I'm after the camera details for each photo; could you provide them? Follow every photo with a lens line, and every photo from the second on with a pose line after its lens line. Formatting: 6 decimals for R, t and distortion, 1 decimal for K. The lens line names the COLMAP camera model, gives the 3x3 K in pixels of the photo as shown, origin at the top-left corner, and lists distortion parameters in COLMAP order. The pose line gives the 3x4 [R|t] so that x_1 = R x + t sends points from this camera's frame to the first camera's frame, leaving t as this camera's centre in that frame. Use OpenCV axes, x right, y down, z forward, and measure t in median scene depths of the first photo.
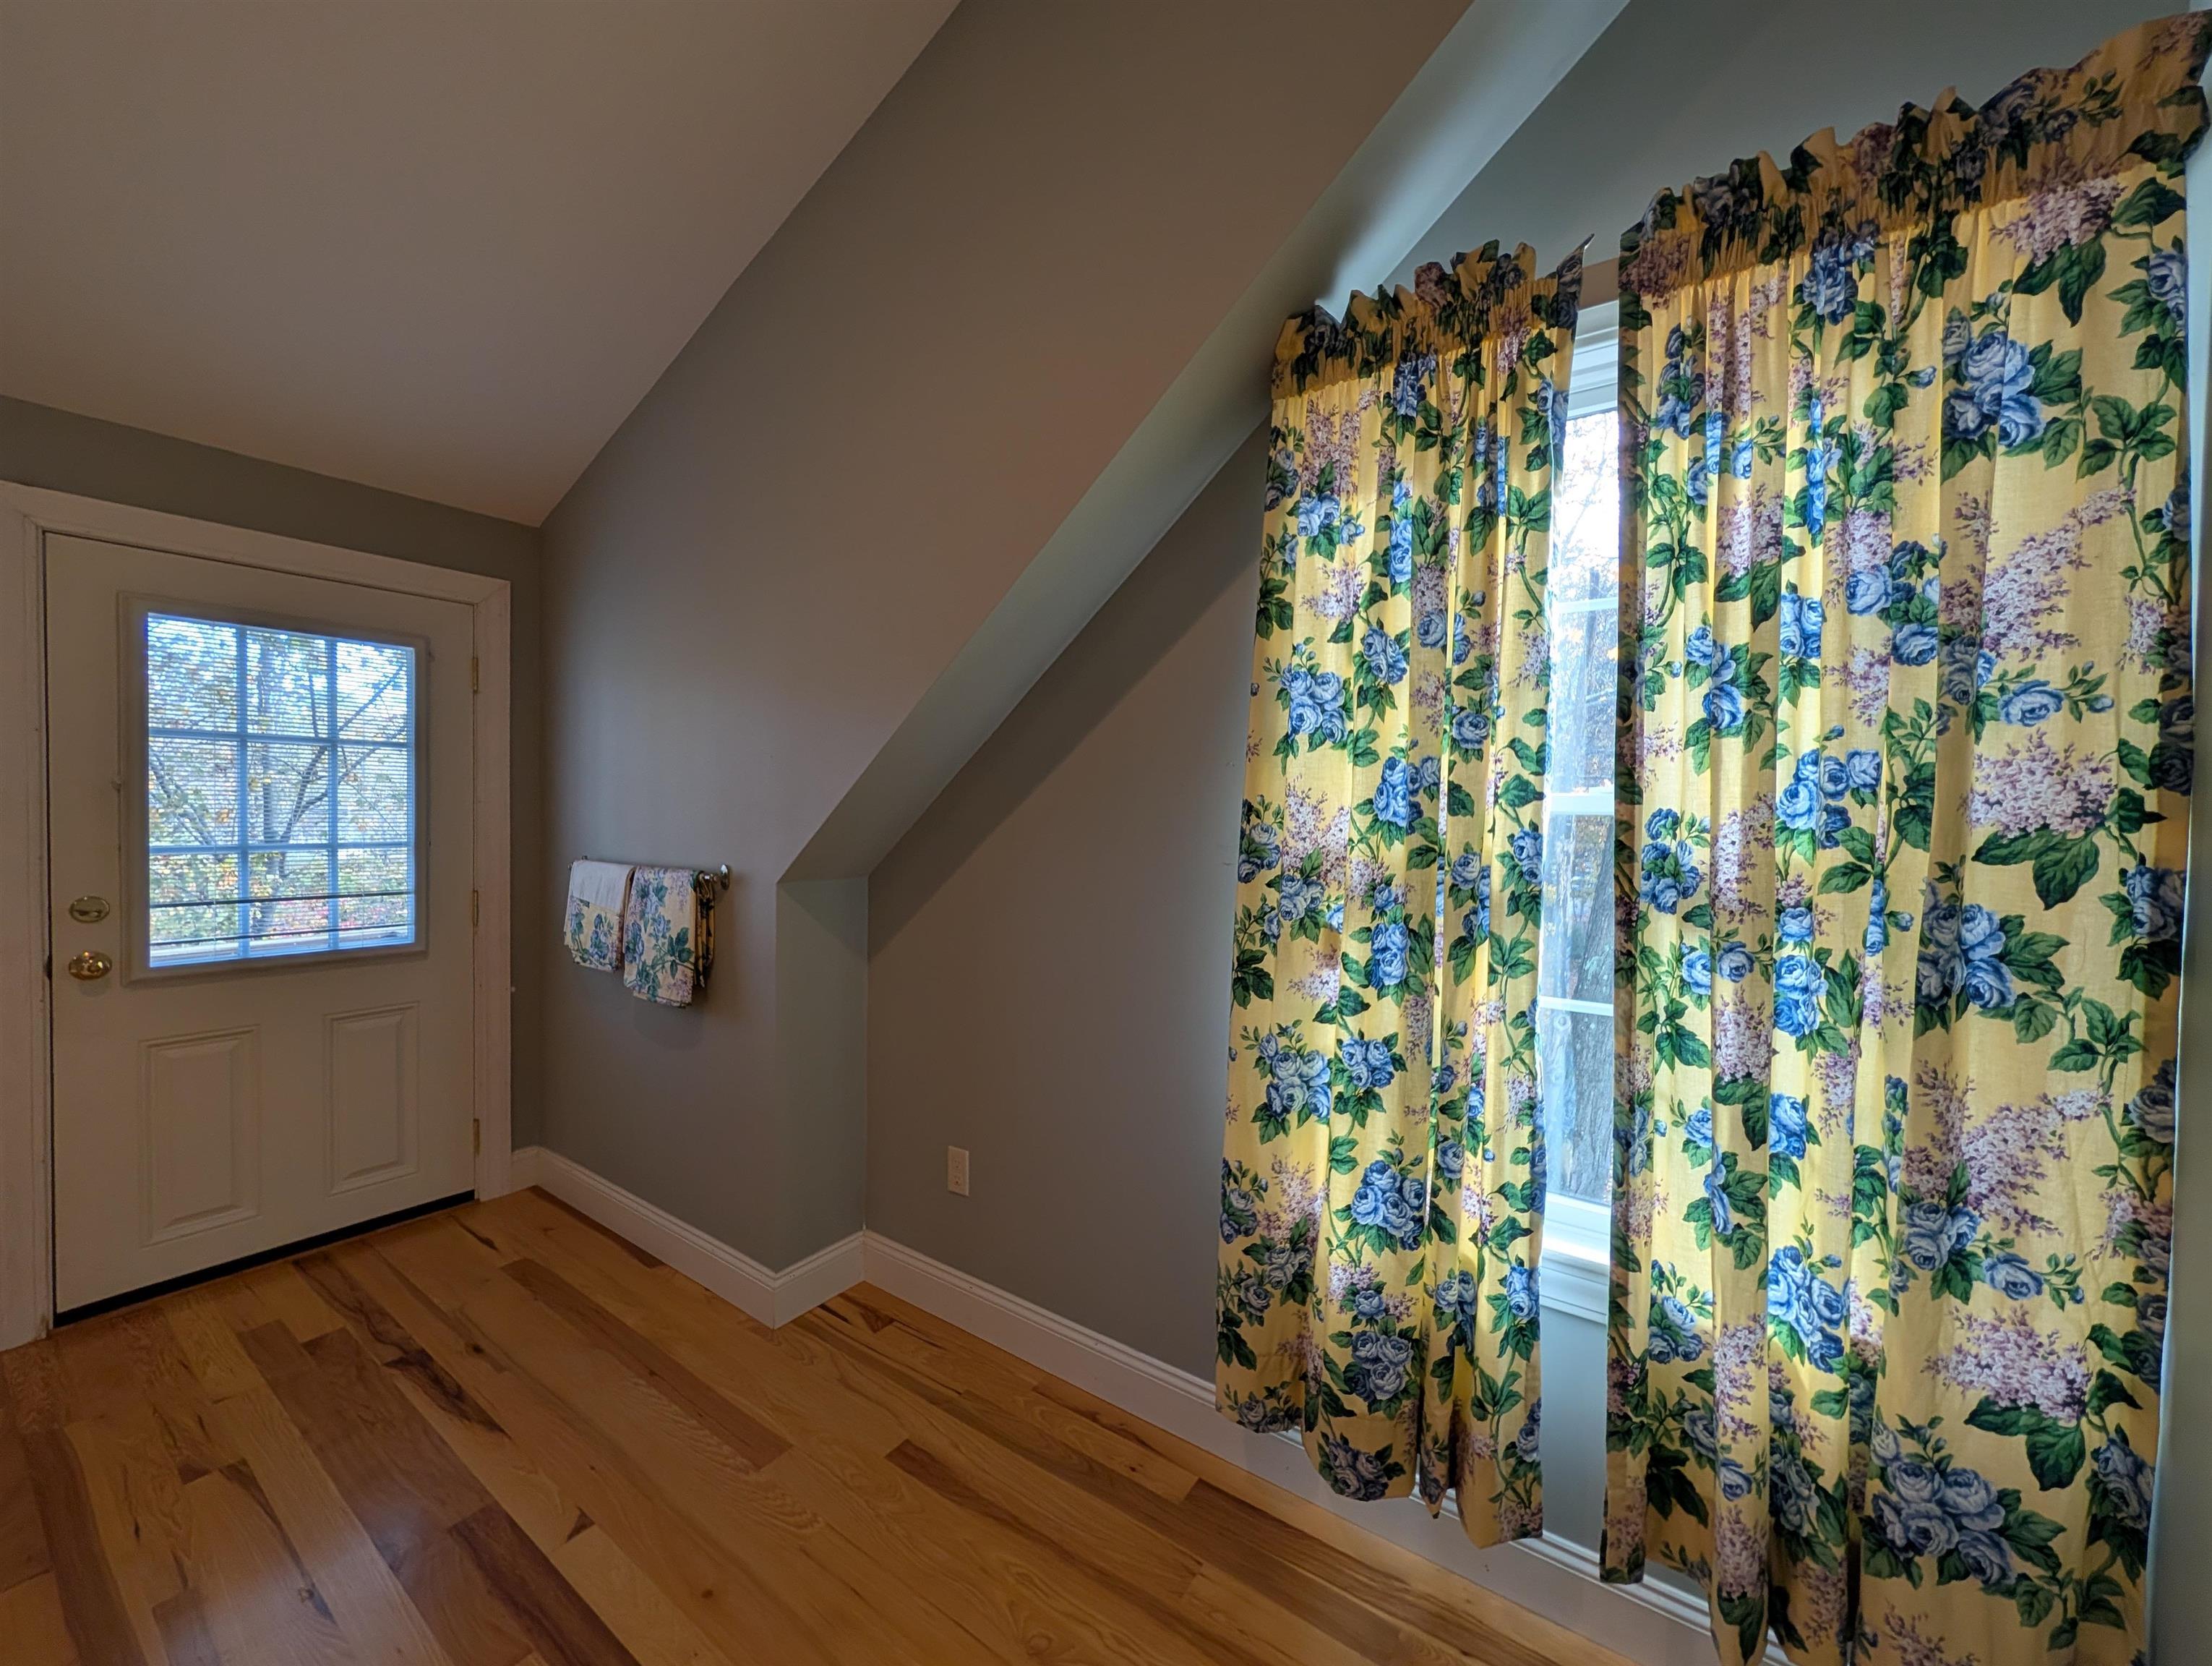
lens RADIAL K [[850.5, 0, 1107.4], [0, 850.5, 829.2], [0, 0, 1]] dist [0.000175, -0.000017]
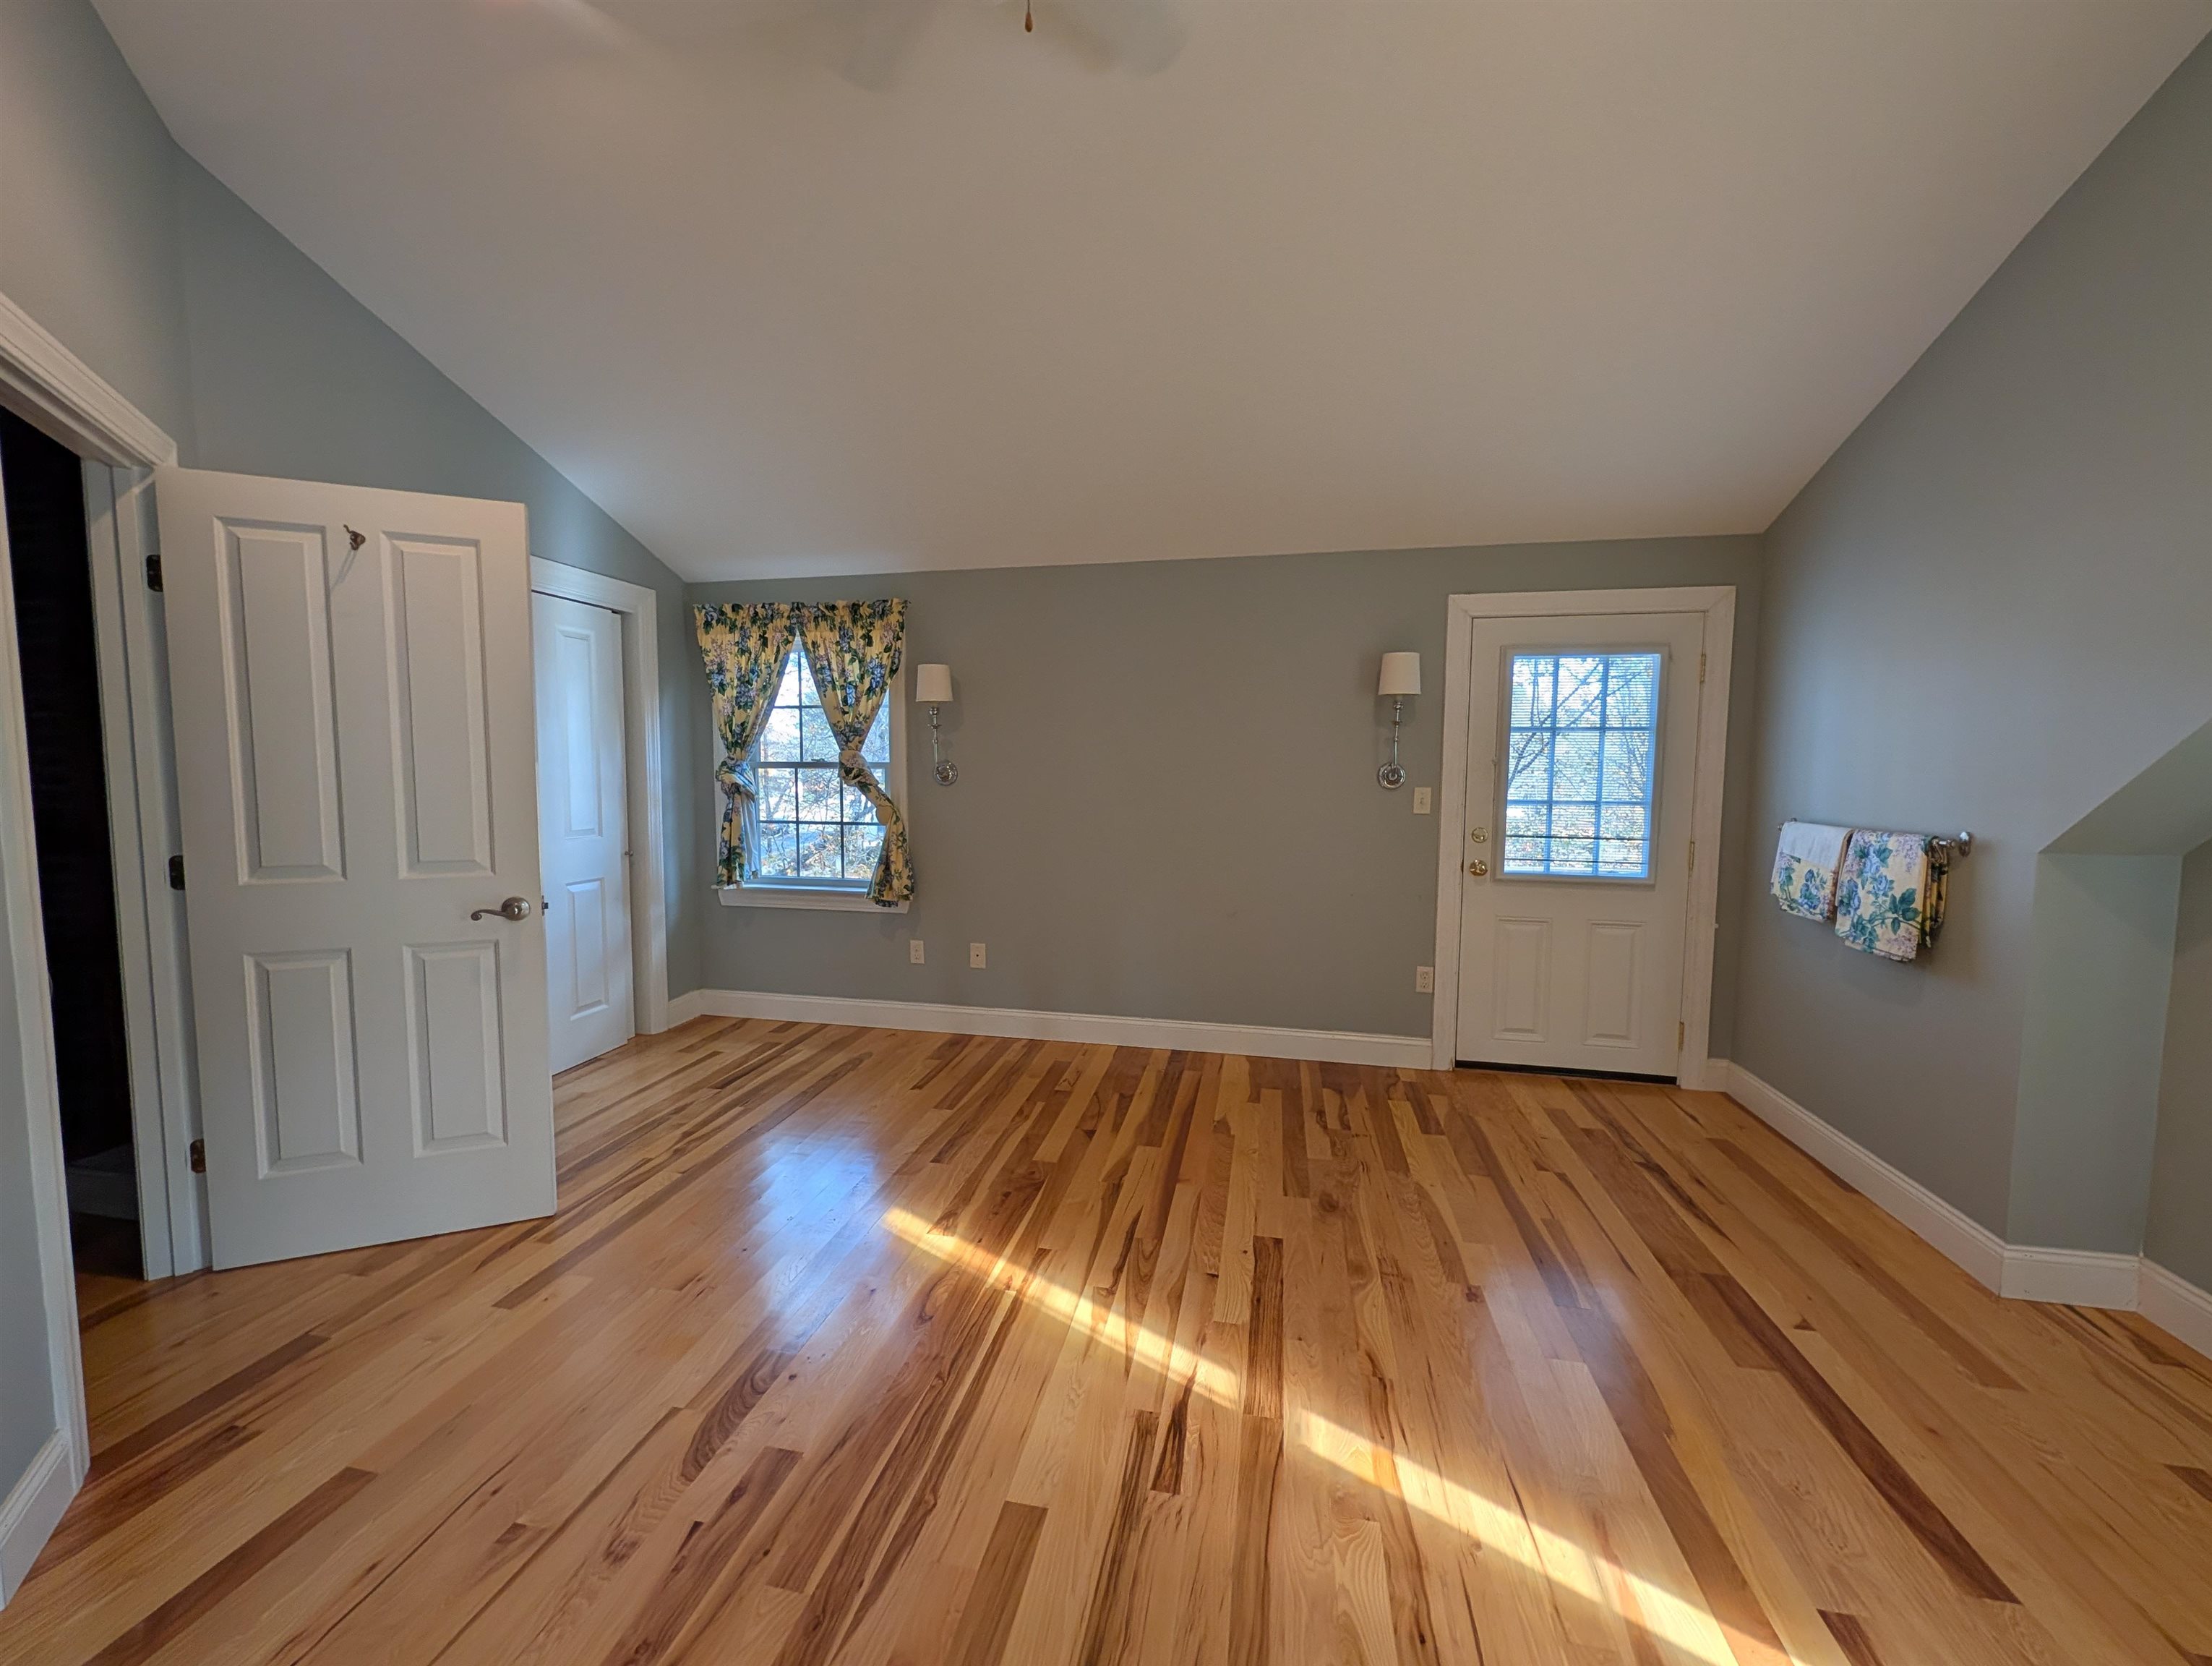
lens RADIAL K [[850.5, 0, 1107.4], [0, 850.5, 829.2], [0, 0, 1]] dist [0.000175, -0.000017]
pose [[0.391550, 0.056219, -0.918438, 0.080463], [-0.022005, 0.998418, 0.051734, 0.008909], [0.919894, -0.000046, 0.392168, -0.338156]]
